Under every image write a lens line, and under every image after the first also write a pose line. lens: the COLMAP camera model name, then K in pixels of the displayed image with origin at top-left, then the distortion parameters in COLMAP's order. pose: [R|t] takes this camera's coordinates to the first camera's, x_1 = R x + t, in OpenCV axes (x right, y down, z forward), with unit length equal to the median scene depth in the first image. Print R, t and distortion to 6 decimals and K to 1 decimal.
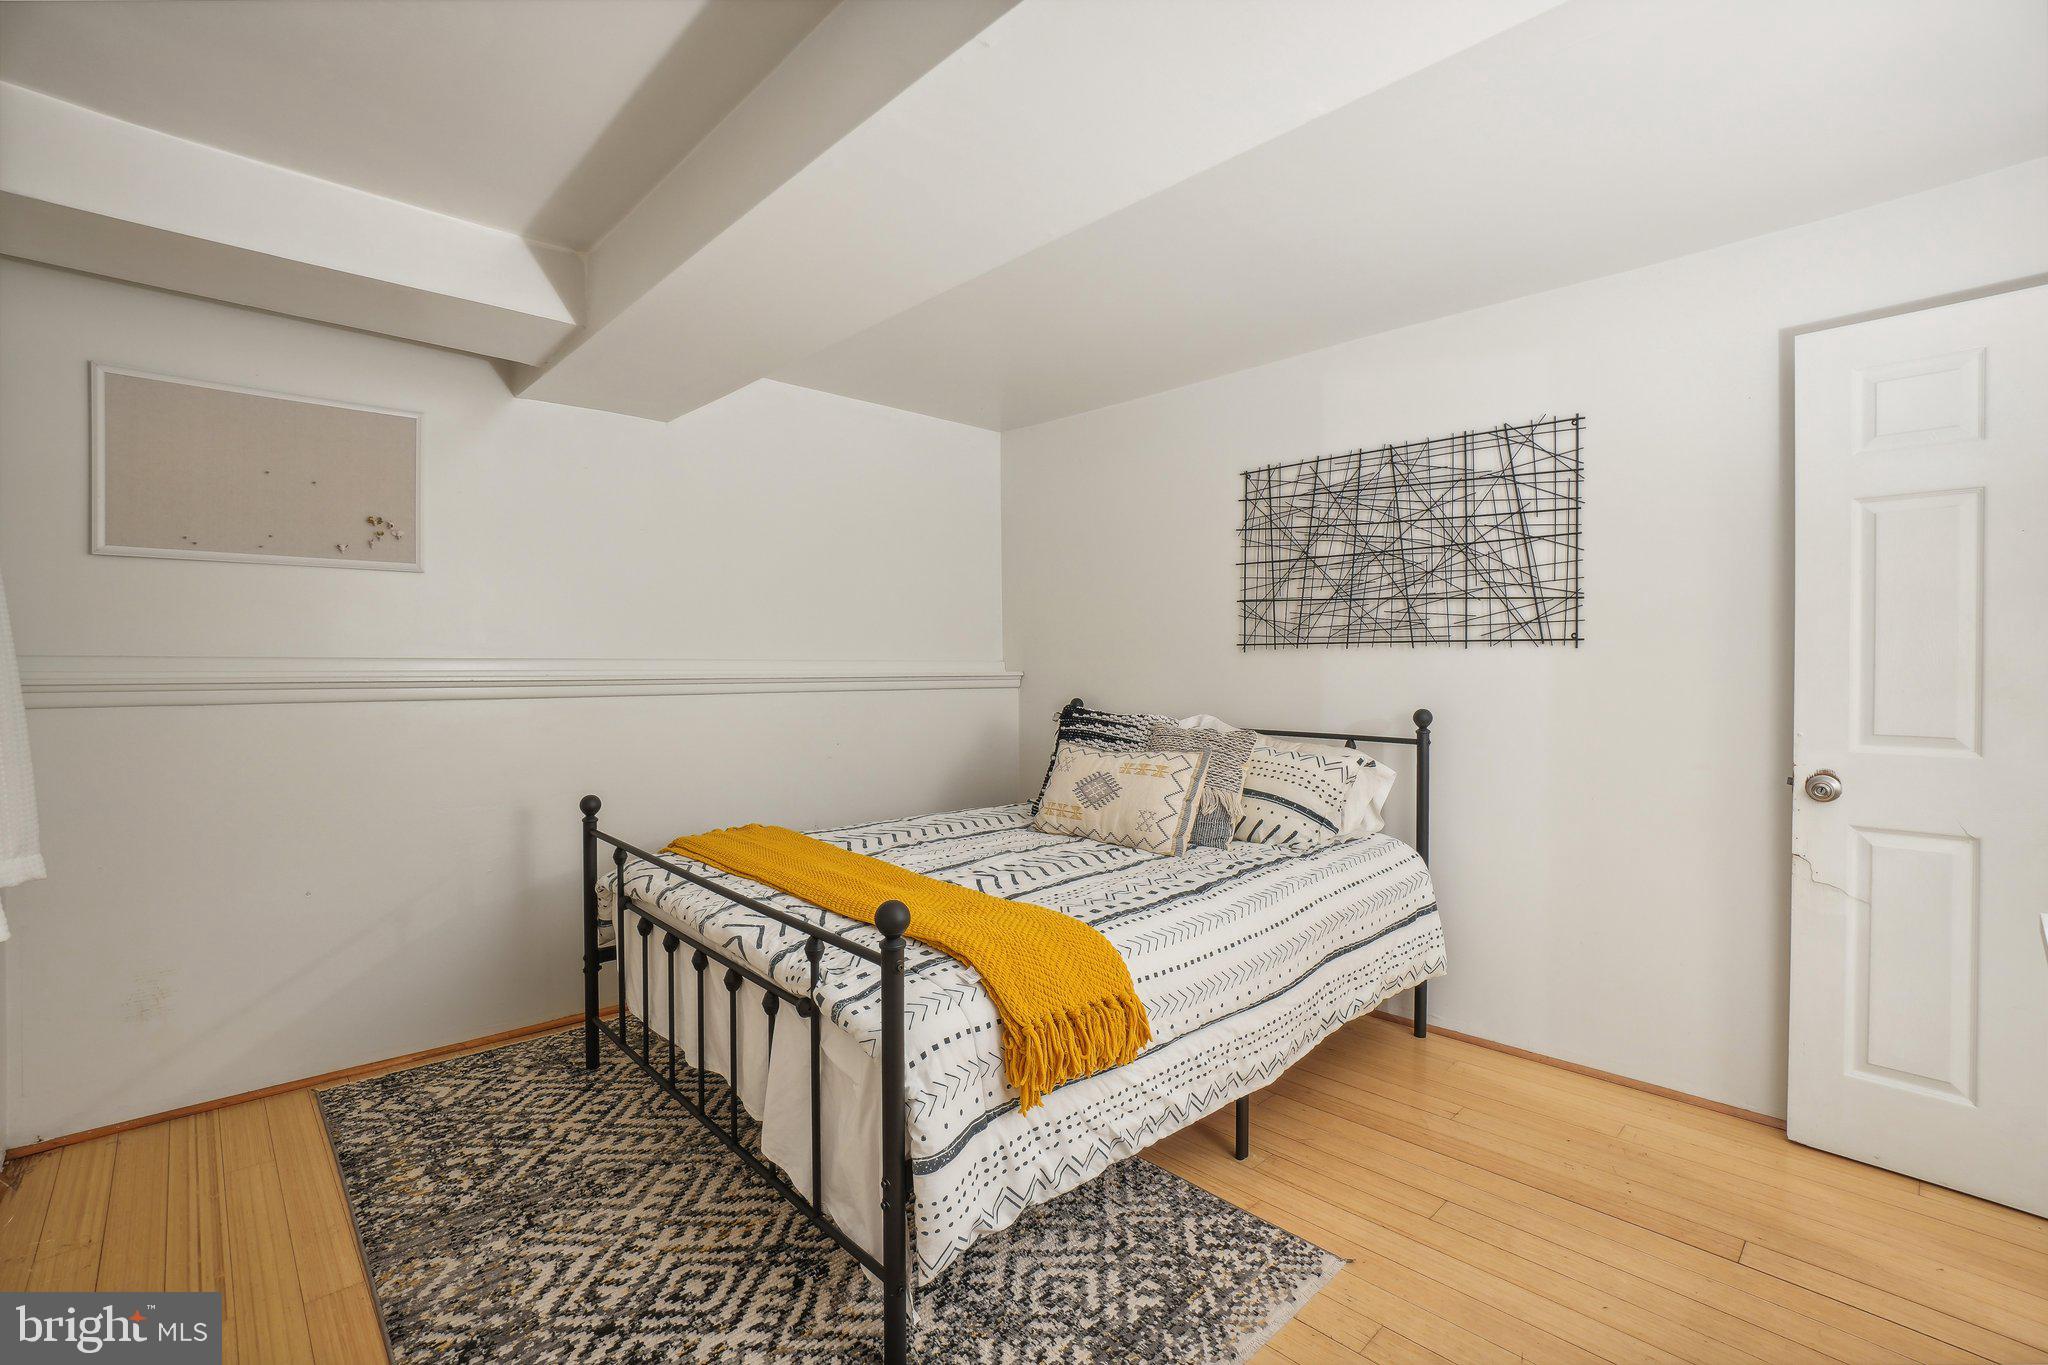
lens RADIAL K [[917.4, 0, 1012.2], [0, 917.4, 671.9], [0, 0, 1]] dist [-0.043368, 0.006097]
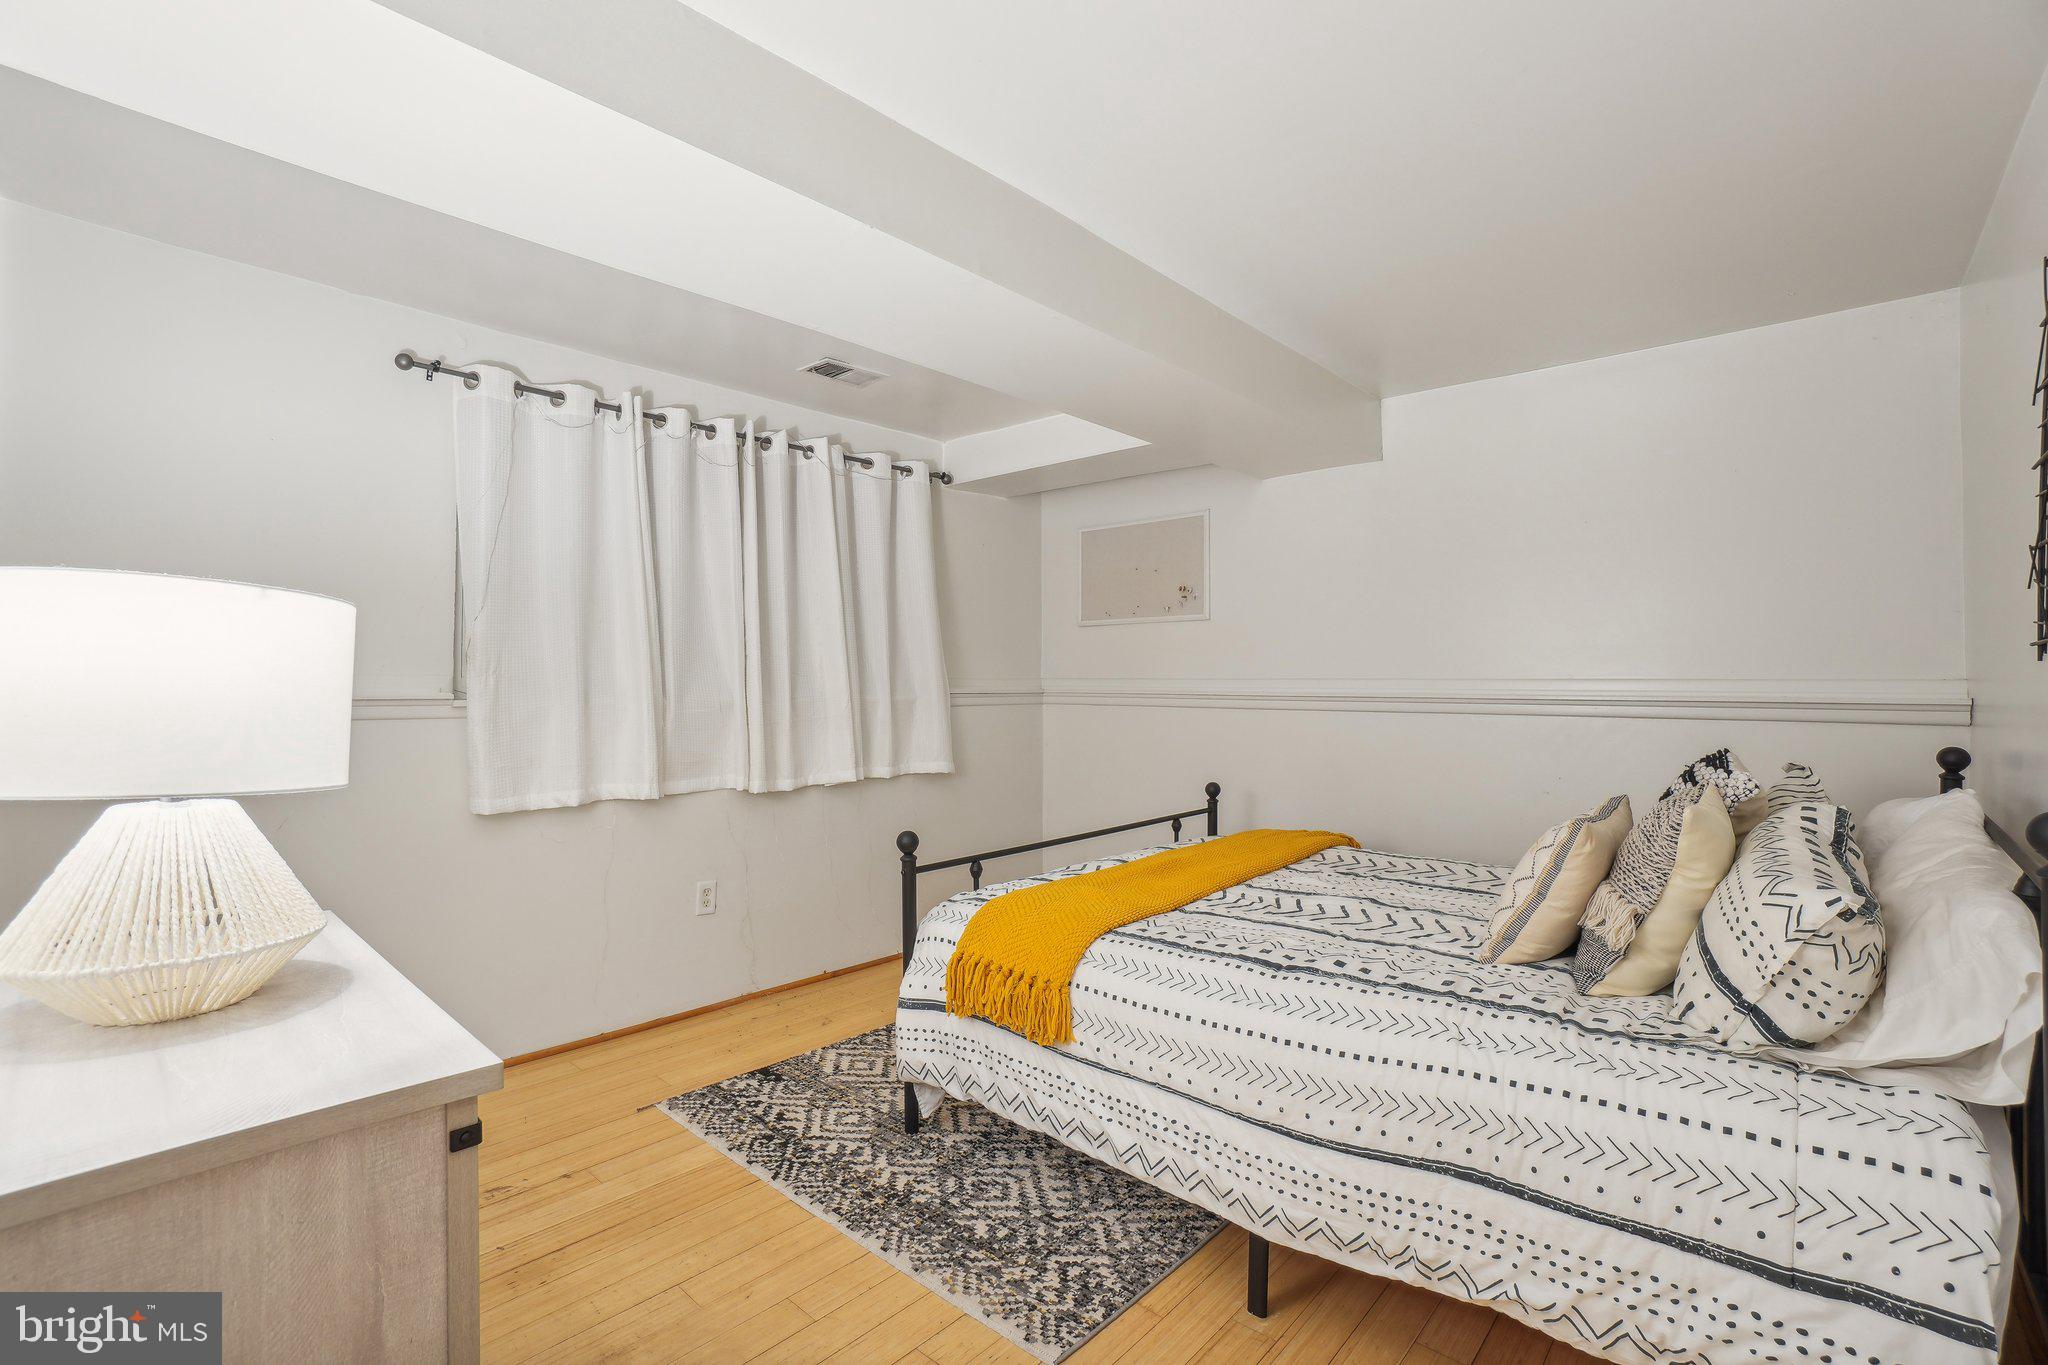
lens RADIAL K [[917.4, 0, 1012.0], [0, 917.4, 685.4], [0, 0, 1]] dist [-0.043368, 0.006097]
pose [[0.079784, 0.006374, -0.996792, 1.117146], [-0.010239, 0.999932, 0.005575, -0.010993], [0.996760, 0.009761, 0.079843, 0.796320]]
